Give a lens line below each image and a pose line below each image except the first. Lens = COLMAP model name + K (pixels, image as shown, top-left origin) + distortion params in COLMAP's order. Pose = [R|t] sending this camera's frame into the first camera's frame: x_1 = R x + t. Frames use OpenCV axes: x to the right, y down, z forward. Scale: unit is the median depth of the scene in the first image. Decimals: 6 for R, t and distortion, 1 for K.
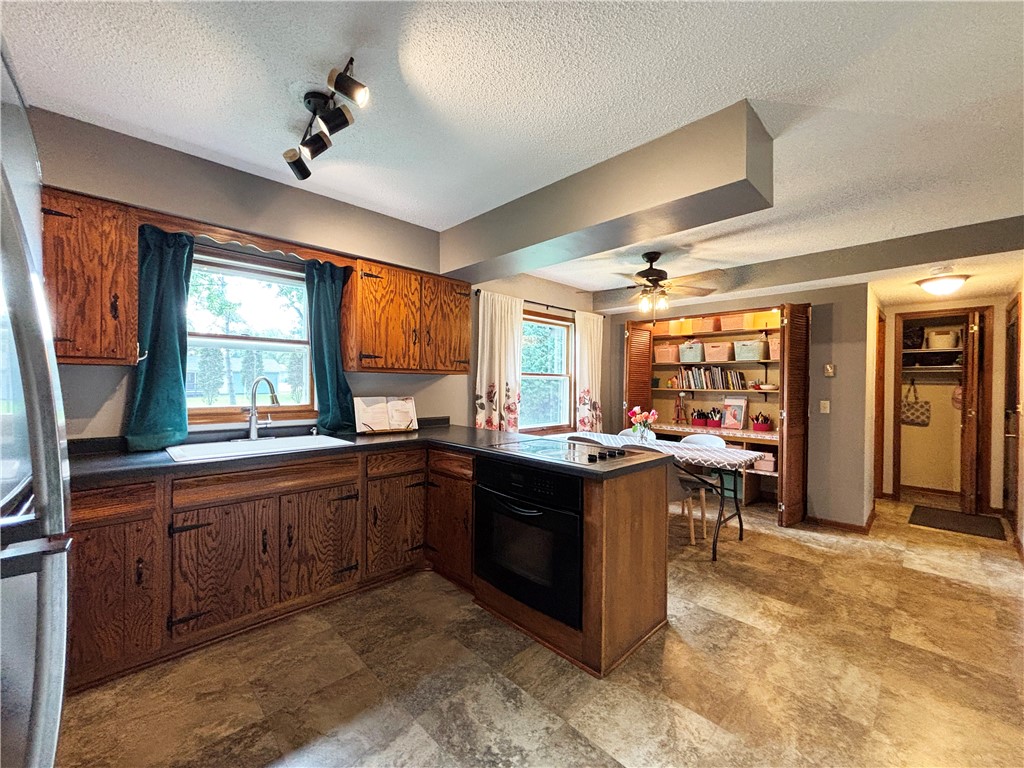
lens RADIAL K [[411.8, 0, 519.1], [0, 411.8, 385.5], [0, 0, 1]] dist [0.009465, -0.008771]
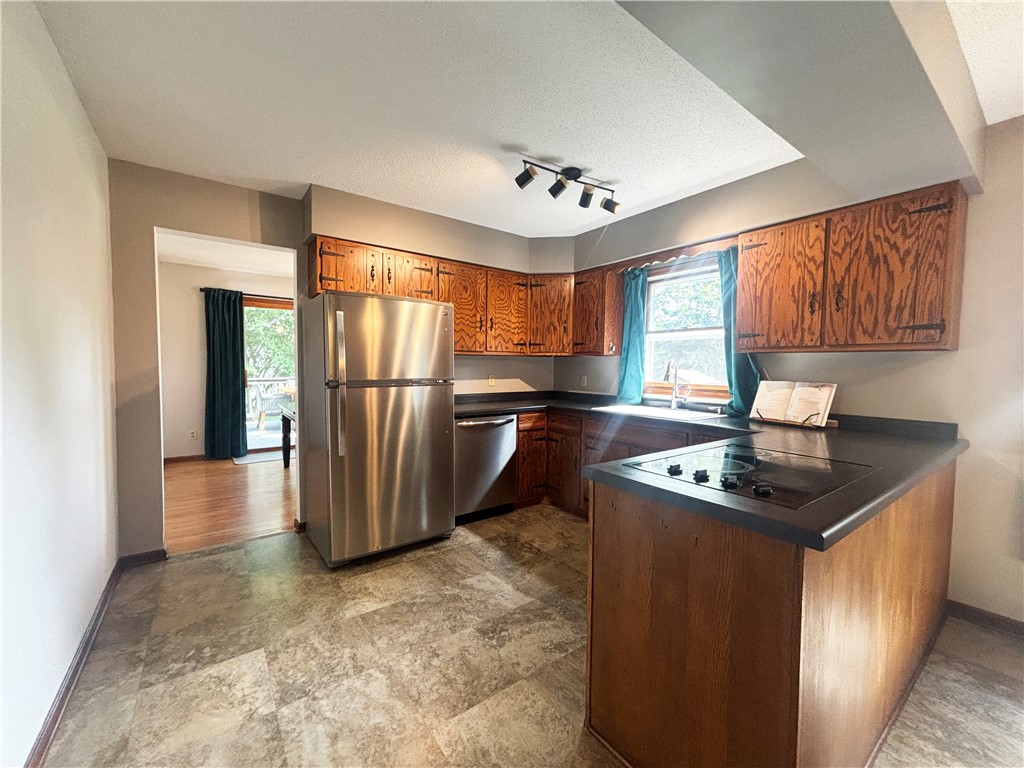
lens RADIAL K [[415.4, 0, 515.8], [0, 415.4, 386.3], [0, 0, 1]] dist [0.015476, -0.008910]
pose [[-0.140386, 0.033341, -0.989535, 0.639497], [-0.022006, 0.999081, 0.036784, 0.019804], [0.989852, 0.026940, -0.139524, 0.621573]]
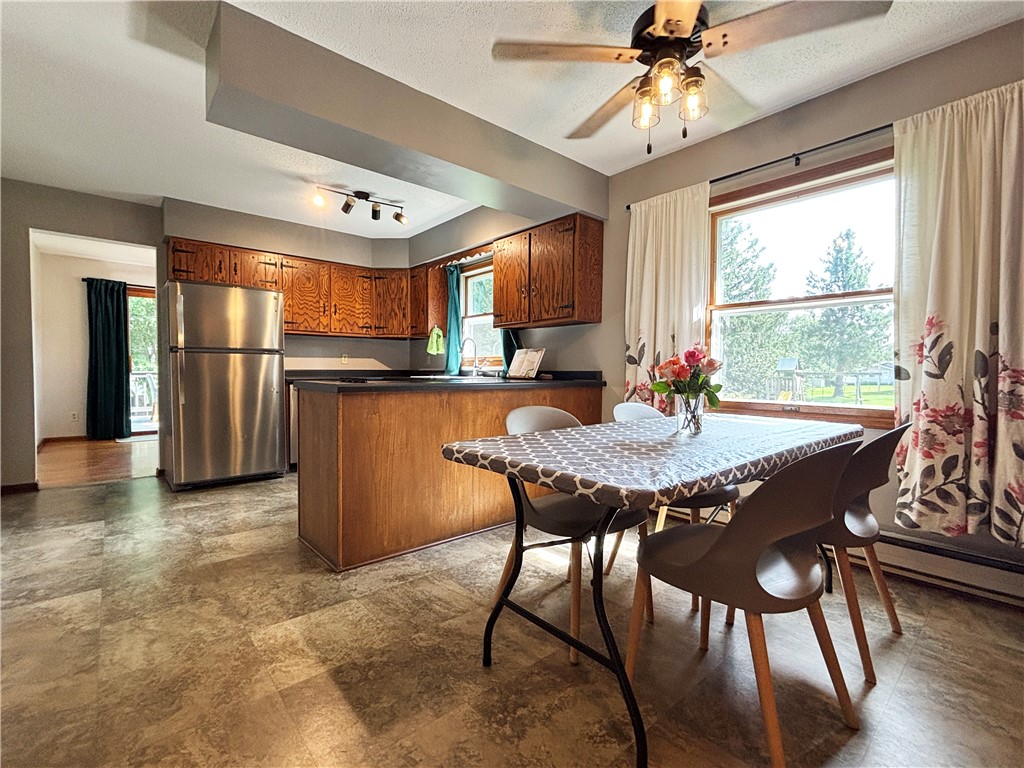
lens RADIAL K [[467.4, 0, 516.0], [0, 467.4, 385.8], [0, 0, 1]] dist [0.008247, -0.000071]
pose [[-0.068122, 0.017016, -0.997532, 1.067700], [-0.015622, 0.999714, 0.018120, 0.118126], [0.997555, 0.016818, -0.067837, 1.158890]]
